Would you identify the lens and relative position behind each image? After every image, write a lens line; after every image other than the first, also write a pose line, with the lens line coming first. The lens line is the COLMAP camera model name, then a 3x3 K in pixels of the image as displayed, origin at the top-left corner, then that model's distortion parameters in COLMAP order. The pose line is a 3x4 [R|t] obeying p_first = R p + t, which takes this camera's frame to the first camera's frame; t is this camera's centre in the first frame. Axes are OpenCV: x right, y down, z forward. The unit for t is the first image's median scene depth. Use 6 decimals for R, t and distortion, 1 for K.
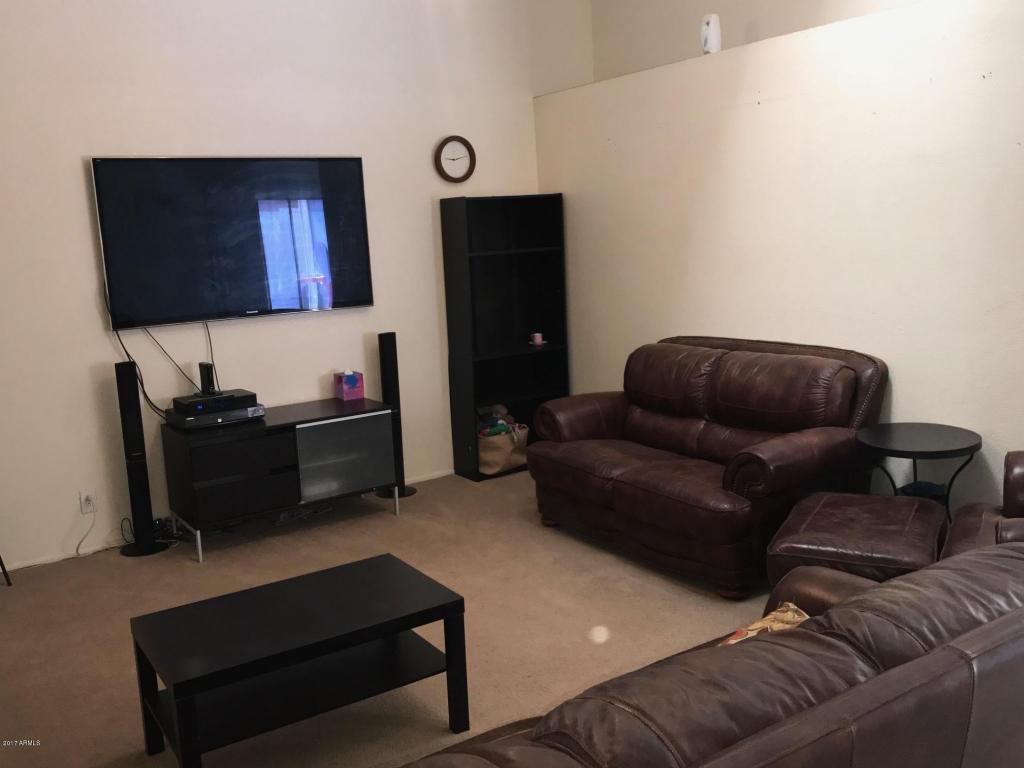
lens RADIAL K [[933.3, 0, 512.2], [0, 933.3, 355.8], [0, 0, 1]] dist [0.005750, 0.006634]
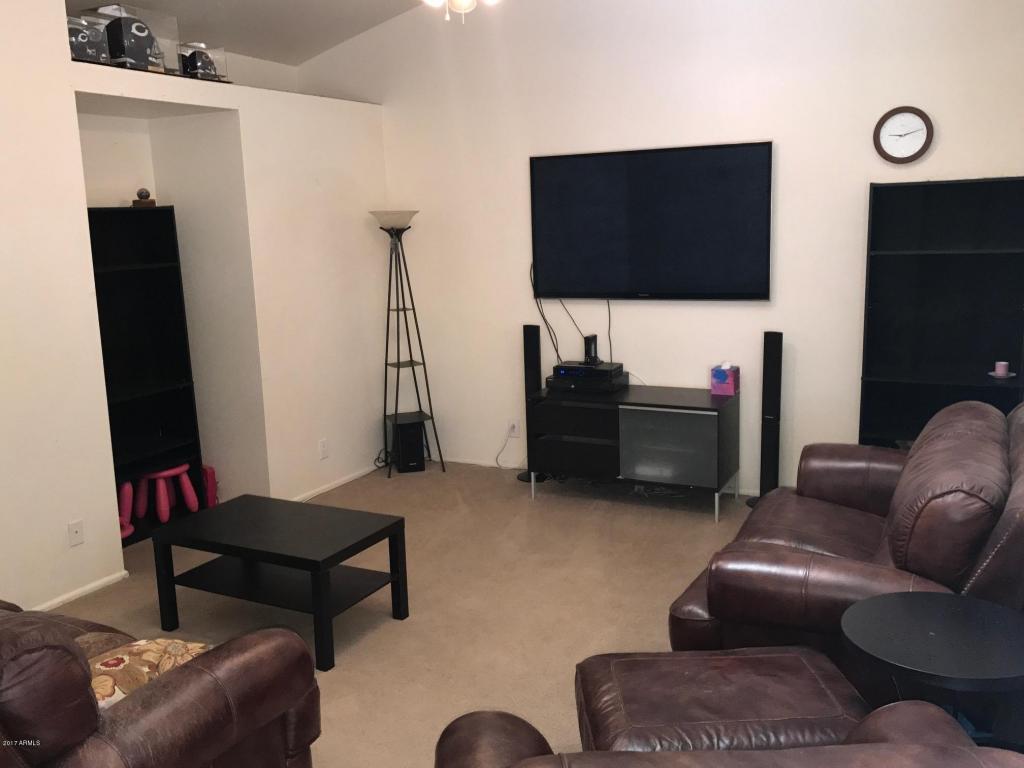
lens RADIAL K [[913.6, 0, 512.0], [0, 913.6, 384.0], [0, 0, 1]] dist [0.004516, 0.001208]
pose [[0.478783, 0.188113, -0.857543, 0.576824], [-0.116347, 0.981755, 0.150402, -0.088297], [0.870190, 0.027762, 0.491934, 0.360525]]
